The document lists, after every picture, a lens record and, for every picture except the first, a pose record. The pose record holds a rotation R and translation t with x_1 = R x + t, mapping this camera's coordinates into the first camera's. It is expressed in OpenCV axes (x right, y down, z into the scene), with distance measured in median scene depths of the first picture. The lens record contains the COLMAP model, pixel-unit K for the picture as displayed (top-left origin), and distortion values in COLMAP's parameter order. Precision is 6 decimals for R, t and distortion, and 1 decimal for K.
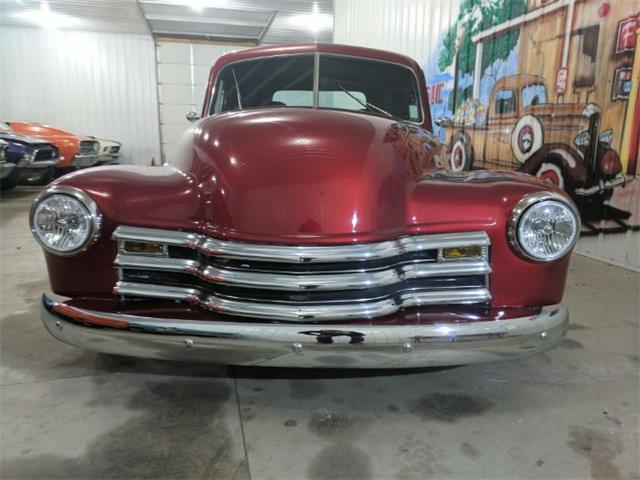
lens RADIAL K [[480.1, 0, 318.2], [0, 480.1, 239.1], [0, 0, 1]] dist [0.000638, 0.021197]
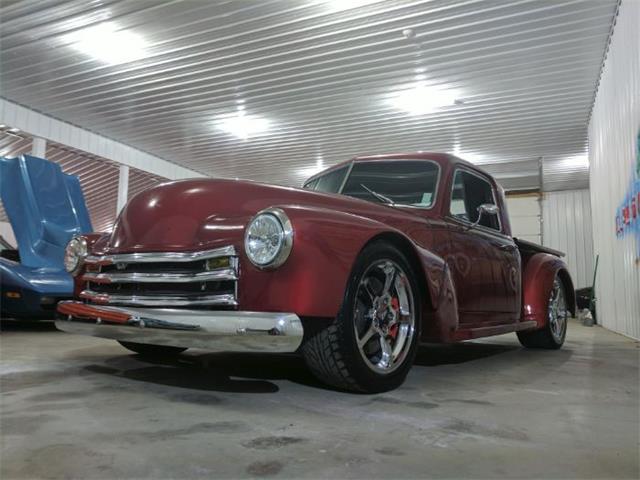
lens RADIAL K [[480.1, 0, 318.2], [0, 480.1, 239.1], [0, 0, 1]] dist [0.000638, 0.021197]
pose [[0.781010, -0.067684, -0.620840, 0.499326], [-0.140939, 0.949362, -0.280799, 0.110074], [0.608407, 0.306807, 0.731922, 0.095962]]
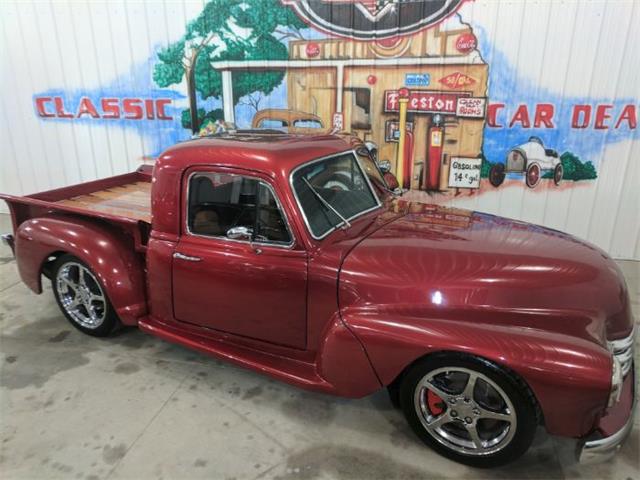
lens RADIAL K [[478.2, 0, 318.2], [0, 478.2, 239.4], [0, 0, 1]] dist [0.007684, 0.014728]
pose [[0.438815, -0.296552, 0.848232, -0.758873], [0.179093, 0.953897, 0.240844, -0.346975], [-0.880549, 0.046226, 0.471695, 0.428216]]
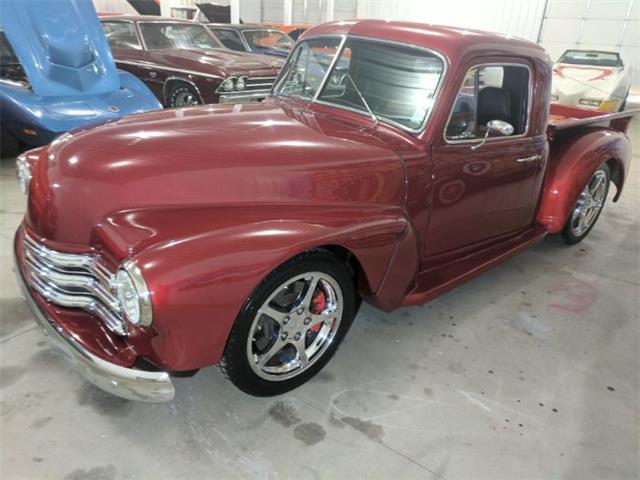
lens RADIAL K [[480.1, 0, 318.2], [0, 480.1, 239.1], [0, 0, 1]] dist [0.000638, 0.021197]
pose [[0.659608, 0.326655, -0.676915, 0.544286], [-0.195395, 0.944180, 0.265228, -0.189097], [0.725767, -0.042681, 0.686615, 0.231629]]
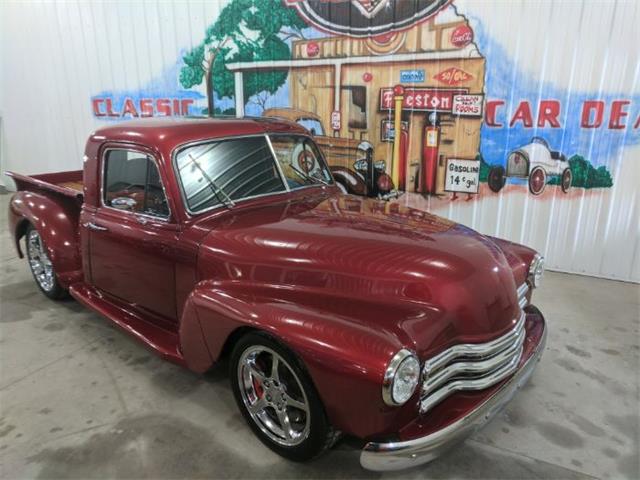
lens RADIAL K [[478.2, 0, 318.2], [0, 478.2, 239.4], [0, 0, 1]] dist [0.007684, 0.014728]
pose [[0.651046, -0.223531, 0.725378, -0.569467], [0.154394, 0.974674, 0.161781, -0.228733], [-0.743170, 0.006667, 0.669070, 0.145303]]
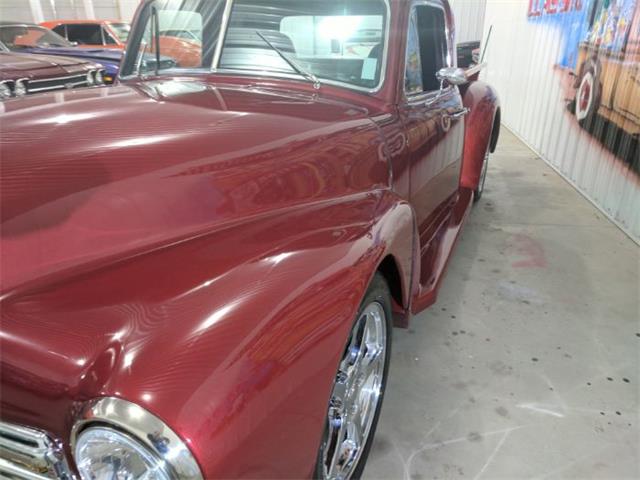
lens RADIAL K [[484.3, 0, 320.6], [0, 484.3, 236.1], [0, 0, 1]] dist [0.003462, 0.012698]
pose [[0.925193, 0.129715, -0.356639, 0.303727], [-0.057899, 0.977016, 0.205154, -0.134575], [0.375053, -0.169158, 0.911439, 0.269008]]
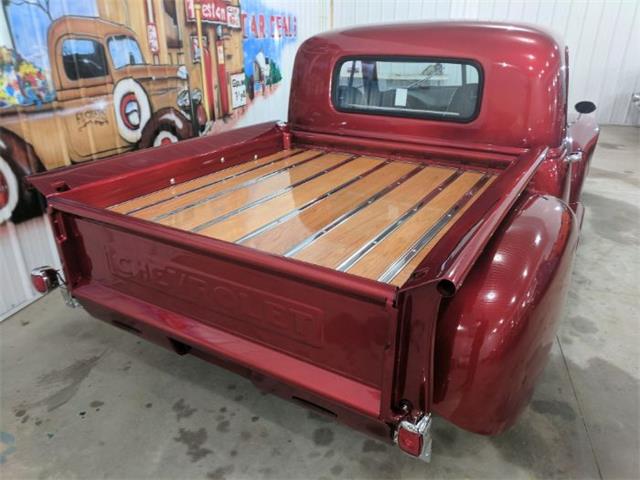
lens RADIAL K [[484.3, 0, 320.6], [0, 484.3, 236.1], [0, 0, 1]] dist [0.003462, 0.012698]
pose [[-0.876713, -0.199237, 0.437811, -0.229563], [0.082757, 0.834135, 0.545316, -0.485740], [-0.473841, 0.514318, -0.714809, 1.676816]]
